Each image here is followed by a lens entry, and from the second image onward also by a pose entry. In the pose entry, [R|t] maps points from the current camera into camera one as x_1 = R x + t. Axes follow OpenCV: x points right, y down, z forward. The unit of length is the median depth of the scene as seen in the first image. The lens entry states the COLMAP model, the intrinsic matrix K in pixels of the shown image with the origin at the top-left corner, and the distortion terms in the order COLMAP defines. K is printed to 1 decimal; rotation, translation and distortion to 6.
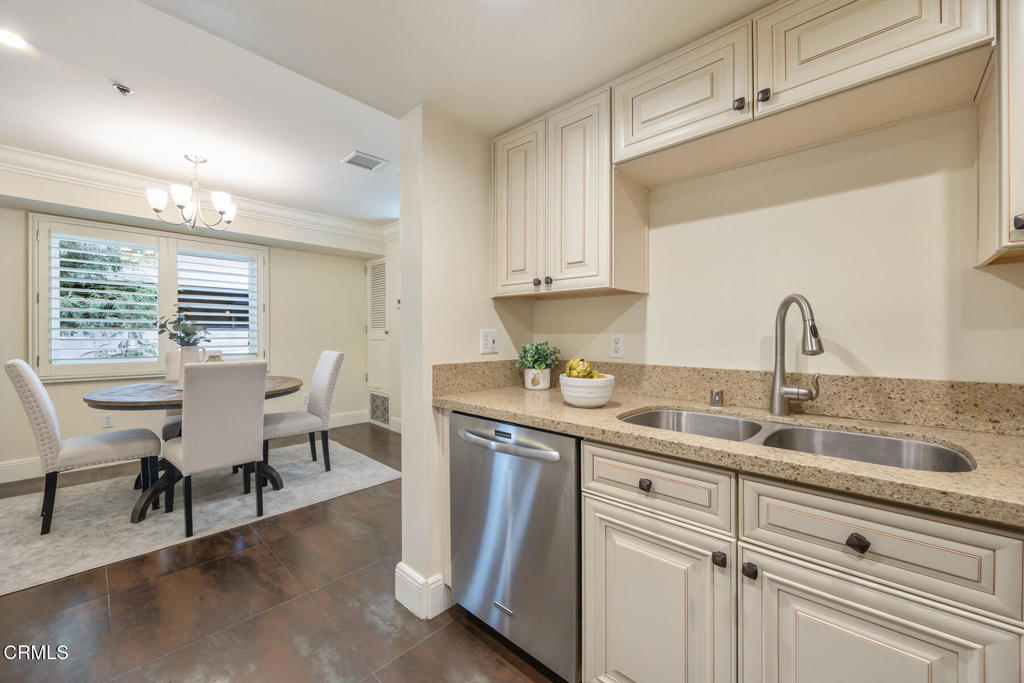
lens RADIAL K [[391.7, 0, 514.4], [0, 391.7, 336.2], [0, 0, 1]] dist [0.000594, 0.000160]
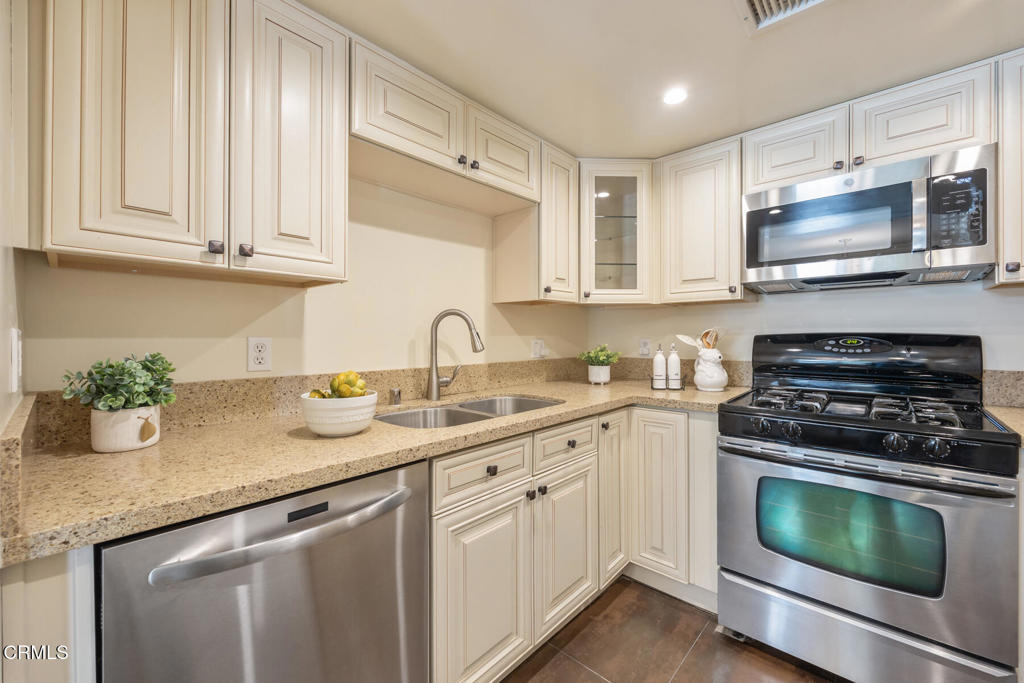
lens RADIAL K [[406.0, 0, 512.3], [0, 406.0, 336.6], [0, 0, 1]] dist [0.000265, 0.000157]
pose [[0.010480, -0.003695, 0.999938, -0.763595], [0.002120, 0.999991, 0.003673, -0.016162], [-0.999943, 0.002082, 0.010488, 0.826995]]
